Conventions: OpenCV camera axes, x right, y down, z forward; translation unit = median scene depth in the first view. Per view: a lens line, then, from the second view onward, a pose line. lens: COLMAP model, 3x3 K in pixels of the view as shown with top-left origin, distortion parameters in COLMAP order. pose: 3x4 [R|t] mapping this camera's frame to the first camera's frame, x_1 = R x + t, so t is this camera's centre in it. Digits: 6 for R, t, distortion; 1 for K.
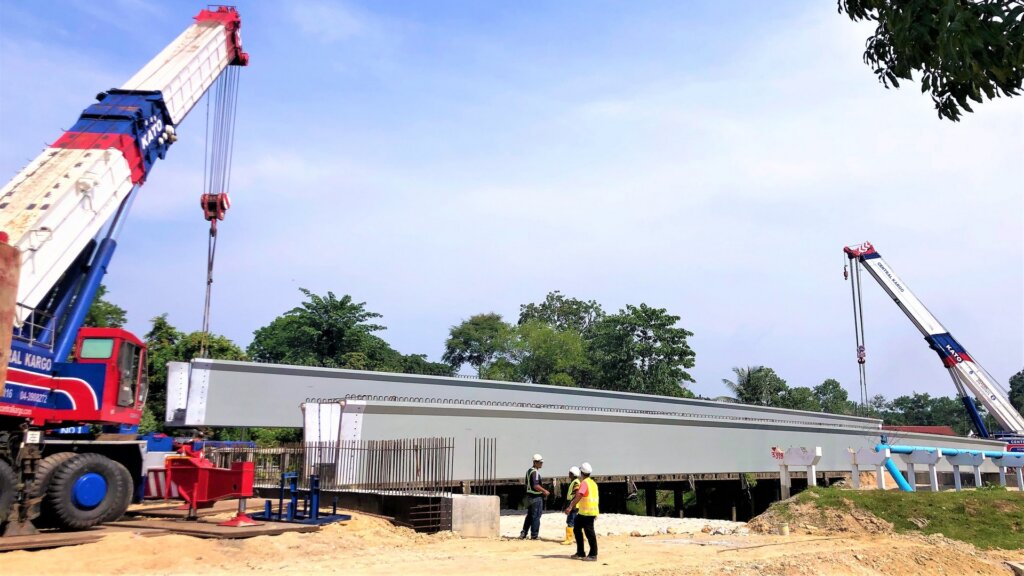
lens RADIAL K [[787.1, 0, 512.0], [0, 787.1, 288.0], [0, 0, 1]] dist [0.048871, -0.053263]
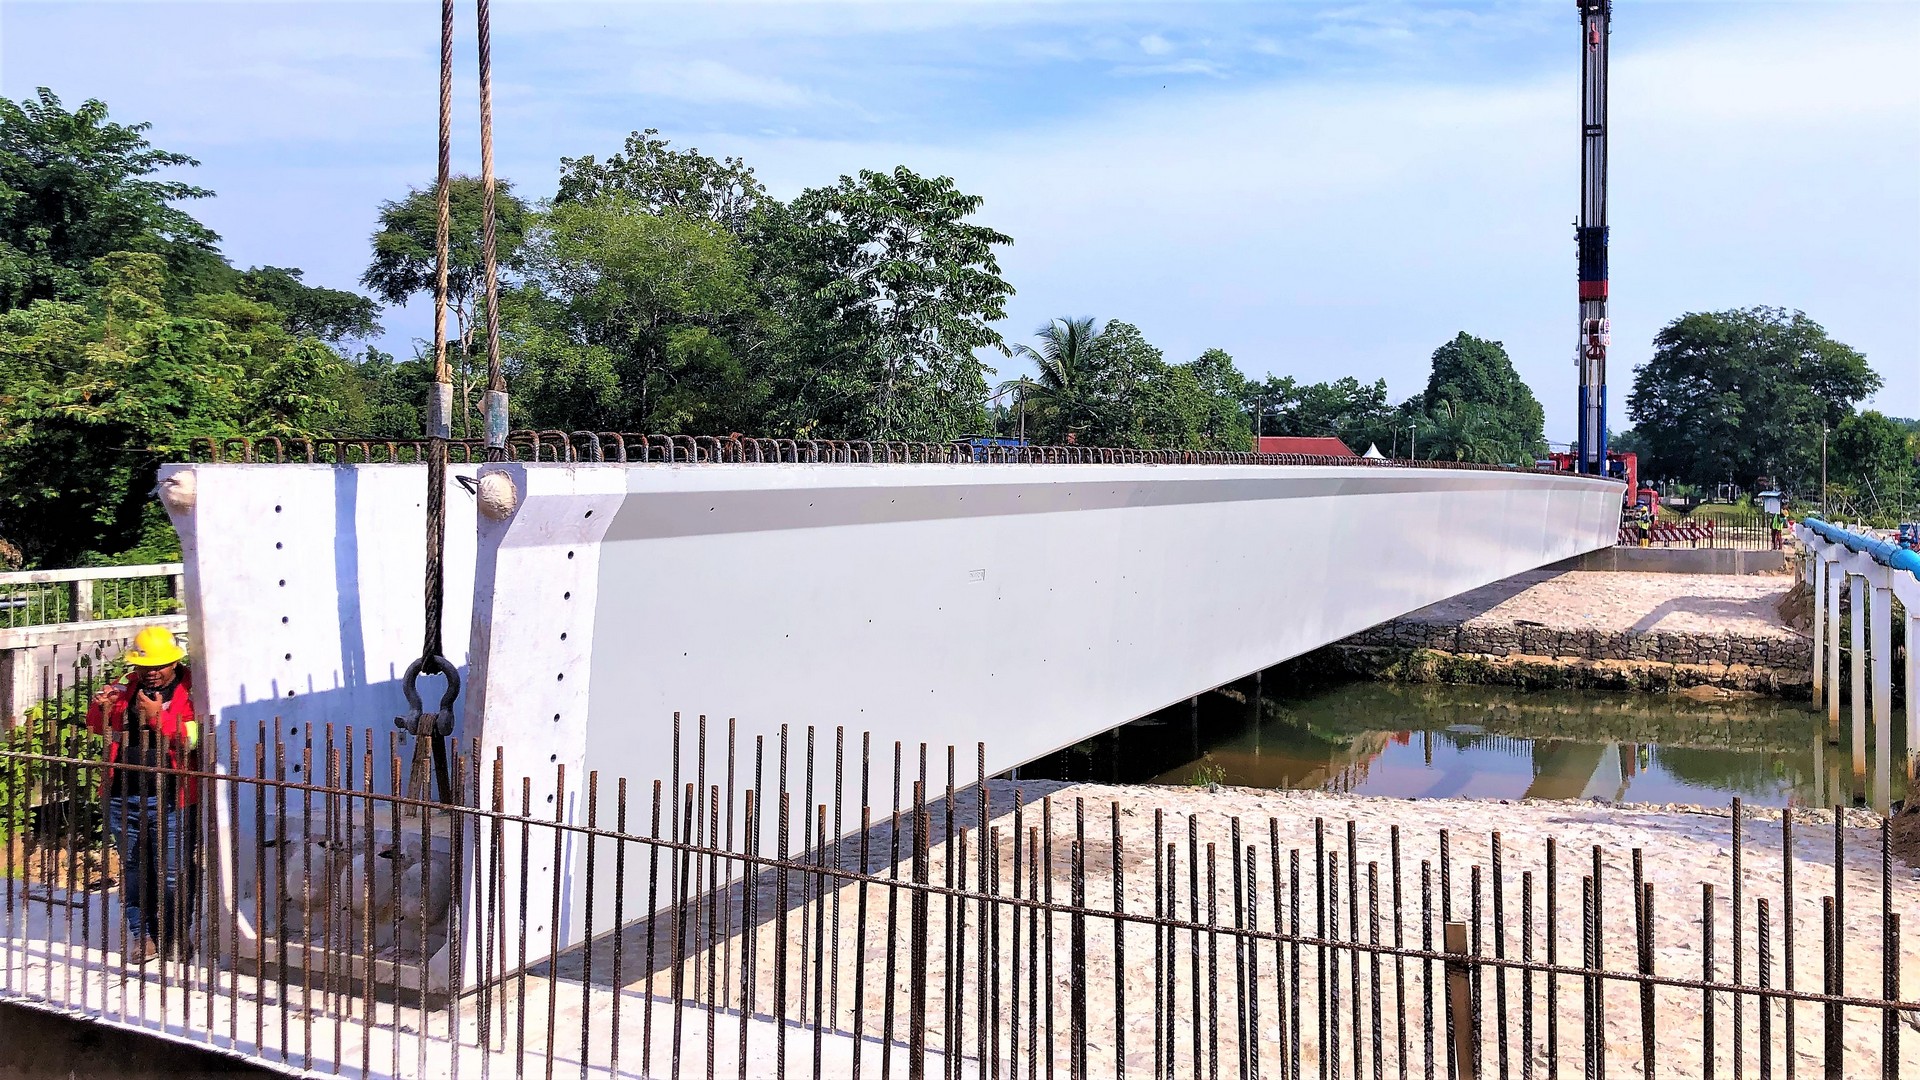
lens RADIAL K [[1475.7, 0, 960.0], [0, 1475.7, 540.0], [0, 0, 1]] dist [0.048871, -0.053263]
pose [[0.947323, -0.017416, 0.319806, -0.045657], [-0.062565, 0.969221, 0.238110, 0.017268], [-0.314110, -0.245576, 0.917076, 0.147125]]
